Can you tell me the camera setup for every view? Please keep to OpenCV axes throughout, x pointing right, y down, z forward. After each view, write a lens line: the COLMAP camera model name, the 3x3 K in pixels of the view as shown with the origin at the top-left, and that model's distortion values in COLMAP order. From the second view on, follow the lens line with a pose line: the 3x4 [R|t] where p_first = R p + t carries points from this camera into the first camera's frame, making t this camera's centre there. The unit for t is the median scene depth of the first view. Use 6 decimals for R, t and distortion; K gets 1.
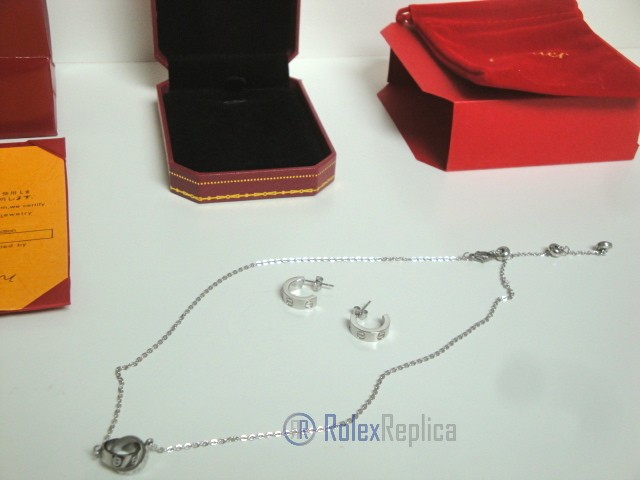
lens RADIAL K [[858.9, 0, 320.0], [0, 858.9, 240.0], [0, 0, 1]] dist [0.032987, 0.112159]
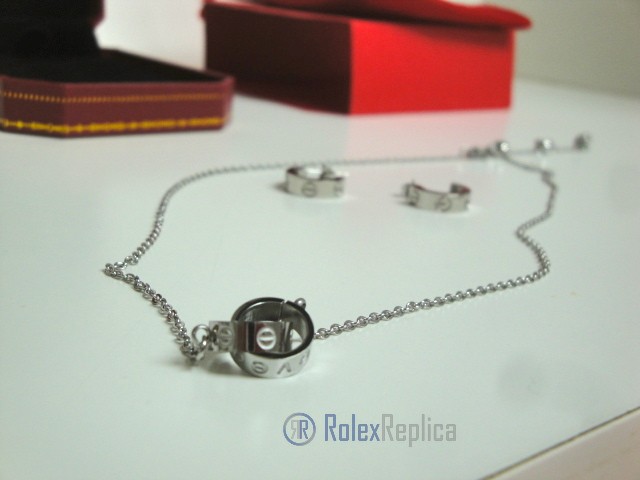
lens RADIAL K [[858.9, 0, 320.0], [0, 858.9, 240.0], [0, 0, 1]] dist [0.032987, 0.112159]
pose [[0.892491, -0.121827, 0.434301, -0.256648], [0.229639, 0.951437, -0.205020, 0.200833], [-0.388234, 0.282711, 0.877126, 0.396886]]
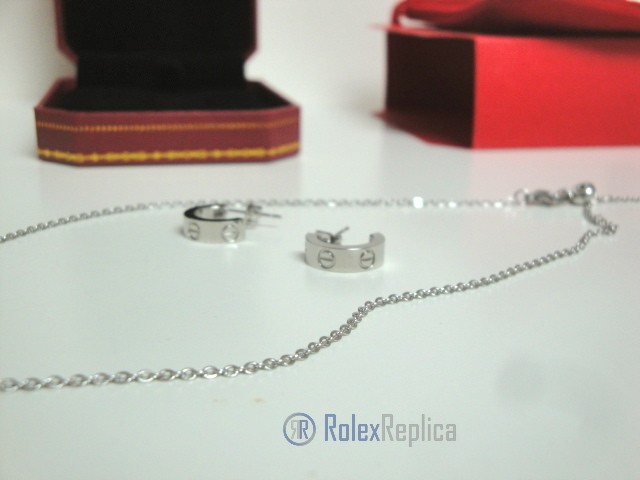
lens RADIAL K [[858.9, 0, 320.0], [0, 858.9, 240.0], [0, 0, 1]] dist [0.032987, 0.112159]
pose [[0.998838, -0.044097, -0.019436, 0.043770], [0.036175, 0.952574, -0.302149, 0.203031], [0.031838, 0.301095, 0.953063, 0.428150]]
